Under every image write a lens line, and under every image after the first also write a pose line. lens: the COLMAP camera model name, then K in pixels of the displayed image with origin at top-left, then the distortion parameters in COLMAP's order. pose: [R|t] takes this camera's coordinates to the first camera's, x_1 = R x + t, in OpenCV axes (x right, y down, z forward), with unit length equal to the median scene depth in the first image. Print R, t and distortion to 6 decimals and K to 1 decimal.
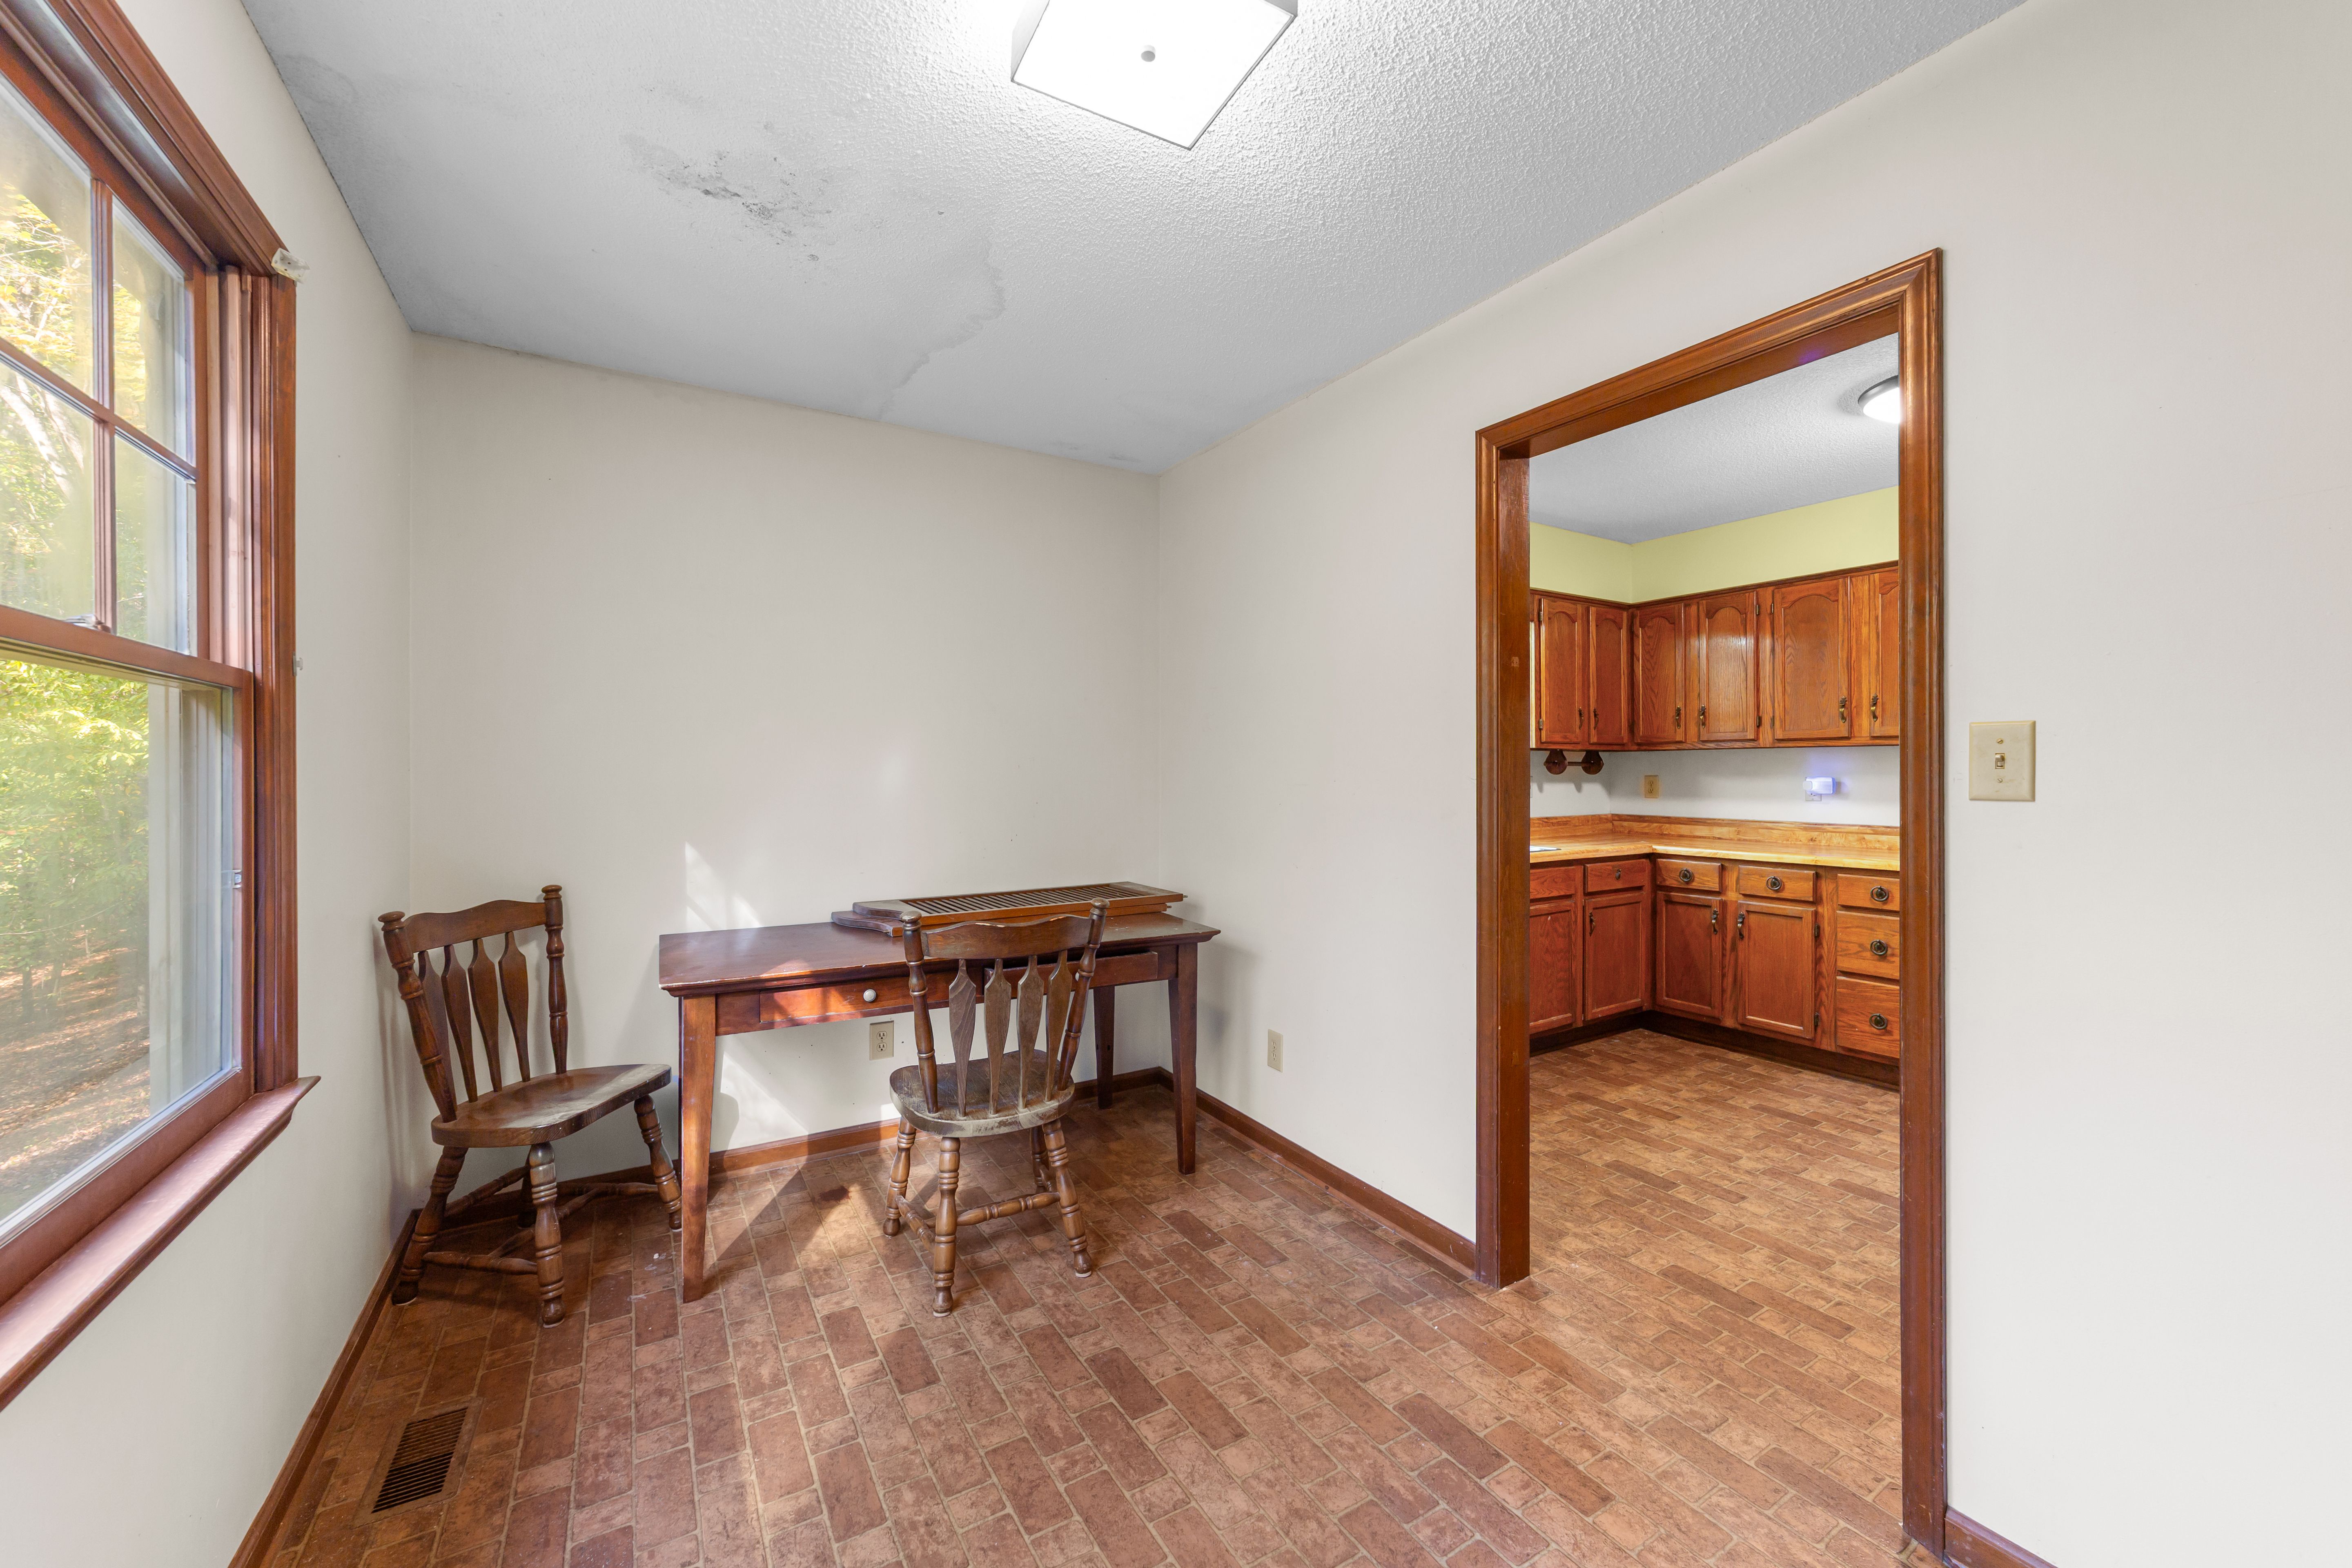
lens RADIAL K [[902.7, 0, 1184.7], [0, 902.7, 773.6], [0, 0, 1]] dist [-0.019095, 0.008410]
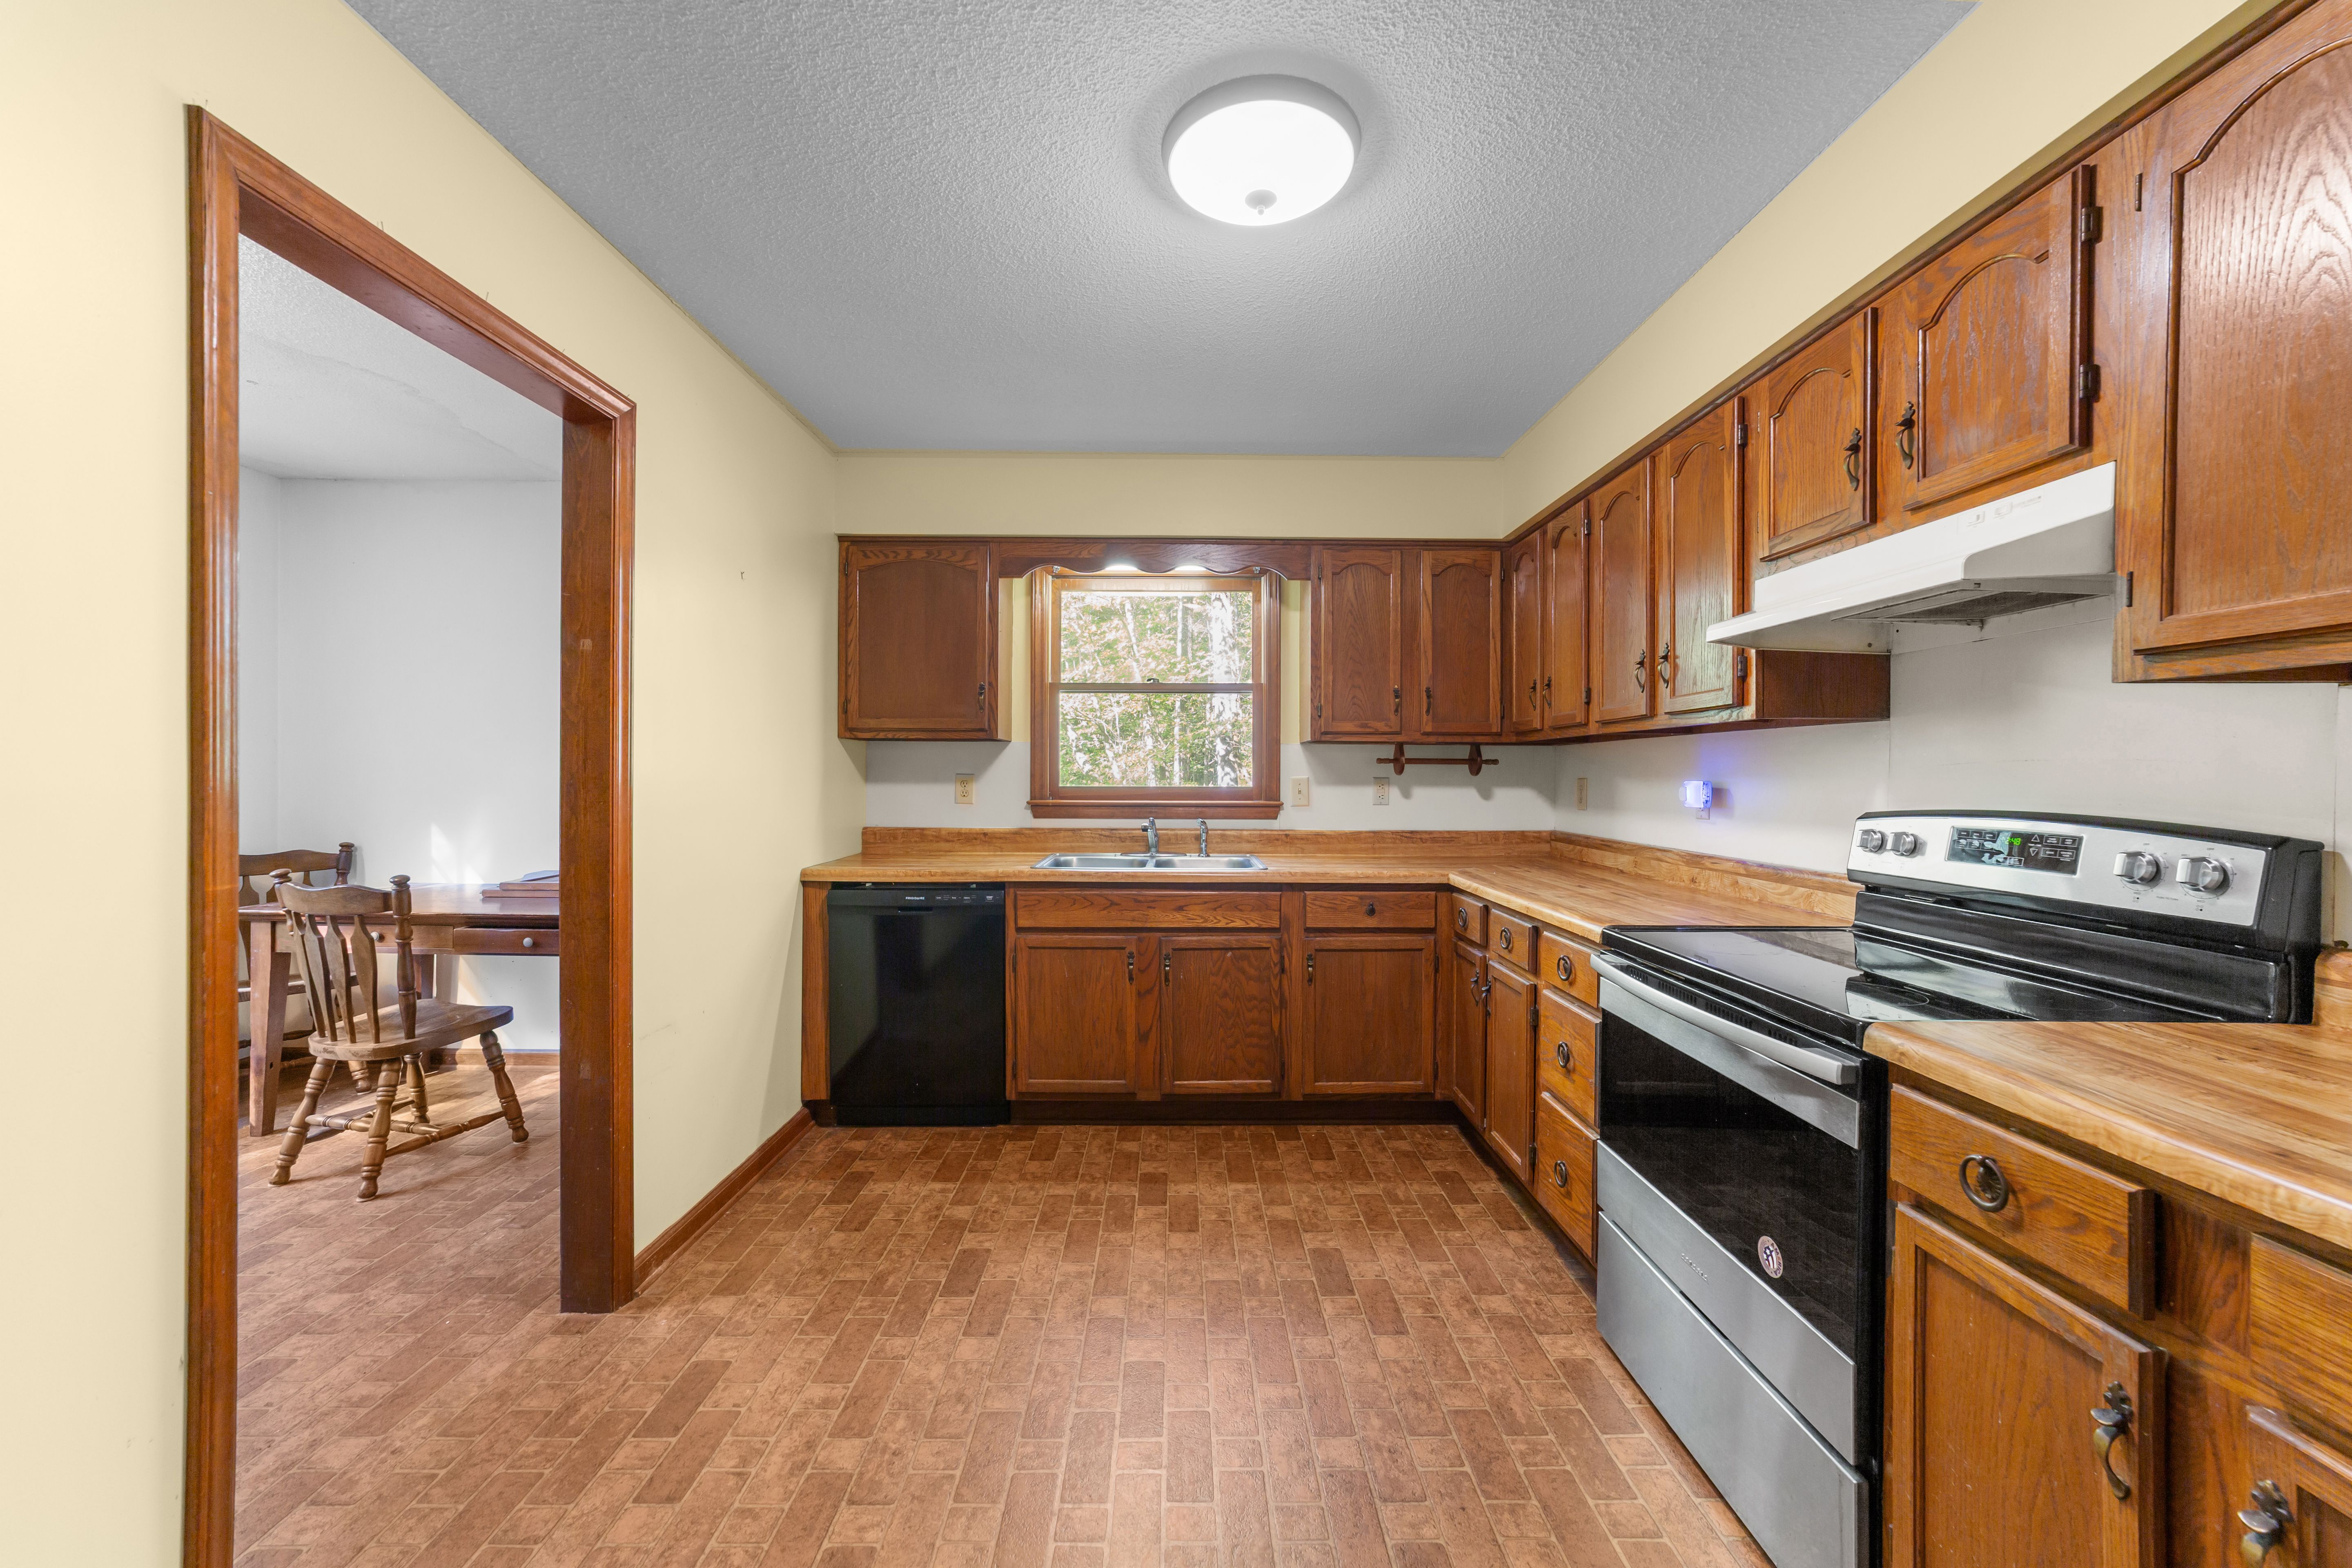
lens RADIAL K [[897.7, 0, 1181.1], [0, 897.7, 782.6], [0, 0, 1]] dist [-0.019470, 0.009011]
pose [[0.856796, 0.010698, -0.515545, 0.749753], [-0.007711, 0.999939, 0.007934, 0.003092], [0.515598, -0.002822, 0.856826, 0.291335]]
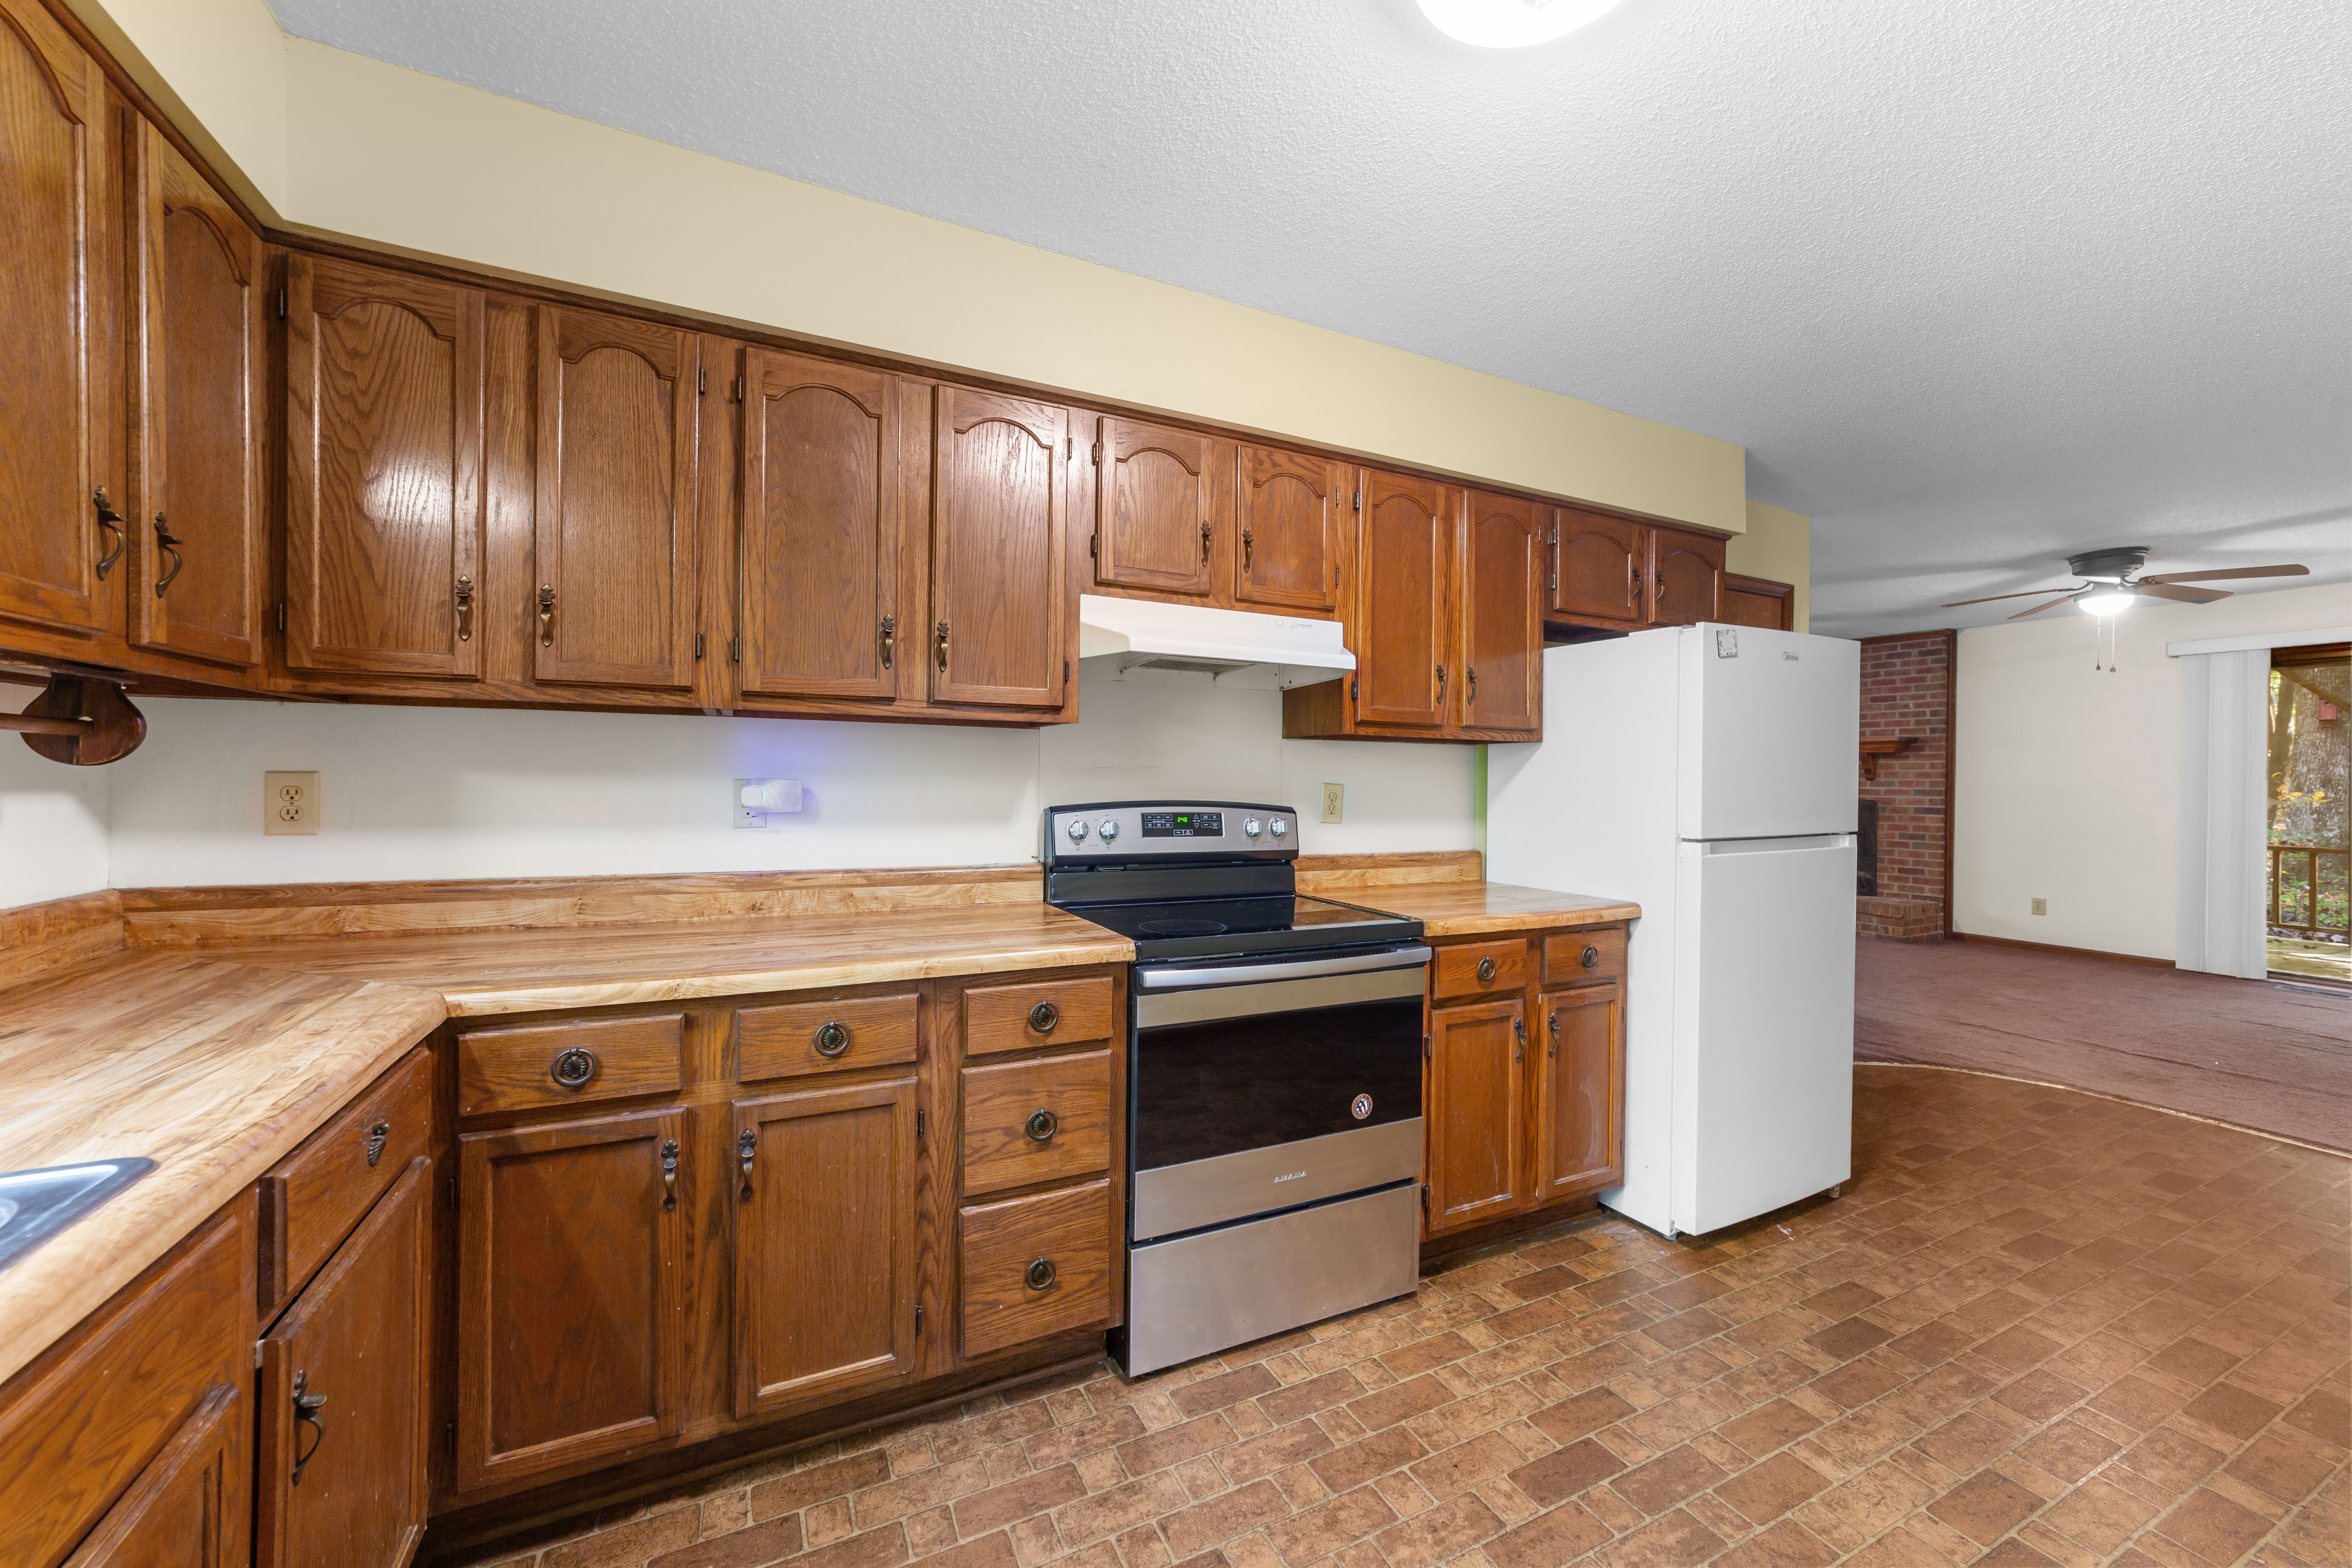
lens RADIAL K [[897.7, 0, 1181.1], [0, 897.7, 782.6], [0, 0, 1]] dist [-0.019470, 0.009011]
pose [[0.090169, -0.000462, 0.995926, 0.251149], [-0.011364, 0.999934, 0.001493, 0.002769], [-0.995862, -0.011452, 0.090158, 0.762834]]
